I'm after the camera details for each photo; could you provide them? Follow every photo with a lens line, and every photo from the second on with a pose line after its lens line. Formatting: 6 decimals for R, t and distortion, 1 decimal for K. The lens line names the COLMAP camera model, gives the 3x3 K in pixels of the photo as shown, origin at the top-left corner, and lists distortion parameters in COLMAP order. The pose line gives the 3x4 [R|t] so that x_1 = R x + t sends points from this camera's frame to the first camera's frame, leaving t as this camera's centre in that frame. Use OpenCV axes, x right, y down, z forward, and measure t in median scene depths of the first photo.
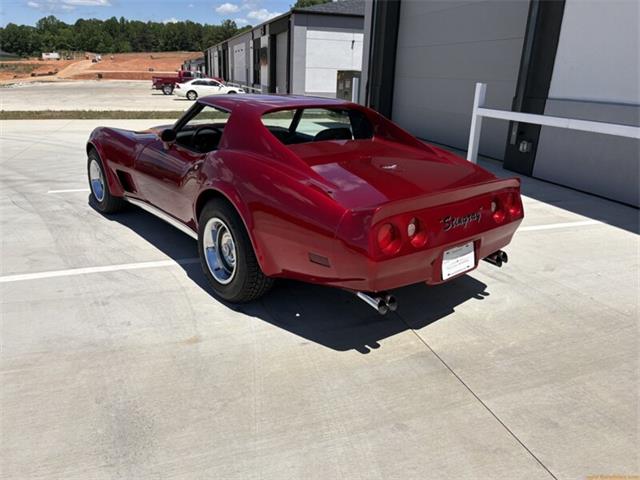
lens RADIAL K [[494.4, 0, 321.4], [0, 494.4, 240.6], [0, 0, 1]] dist [0.009979, 0.000271]
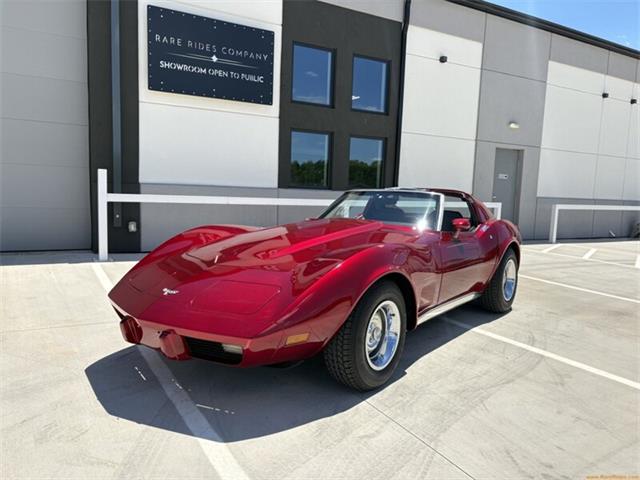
lens RADIAL K [[482.1, 0, 320.0], [0, 482.1, 240.0], [0, 0, 1]] dist [0.015157, 0.005617]
pose [[-0.216560, -0.147624, 0.965043, -0.902257], [0.273990, 0.939583, 0.205214, -0.340732], [-0.937033, 0.308853, -0.163029, 1.029190]]
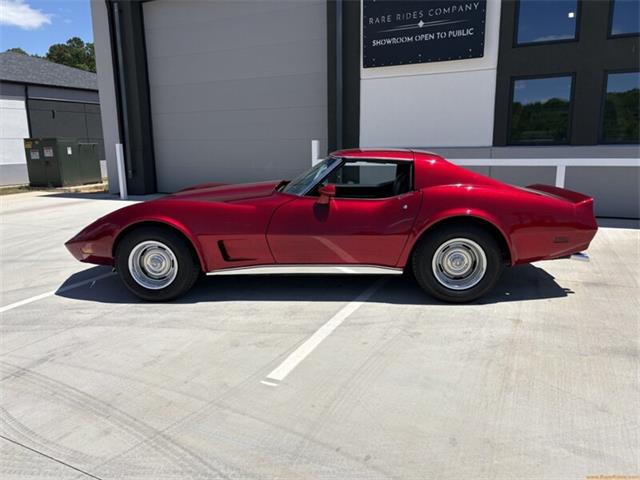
lens RADIAL K [[487.0, 0, 321.3], [0, 487.0, 237.6], [0, 0, 1]] dist [0.006718, -0.007232]
pose [[0.694264, -0.186250, 0.695203, -0.747852], [0.274367, 0.961485, -0.016407, -0.067609], [-0.665372, 0.202132, 0.718626, 0.186553]]
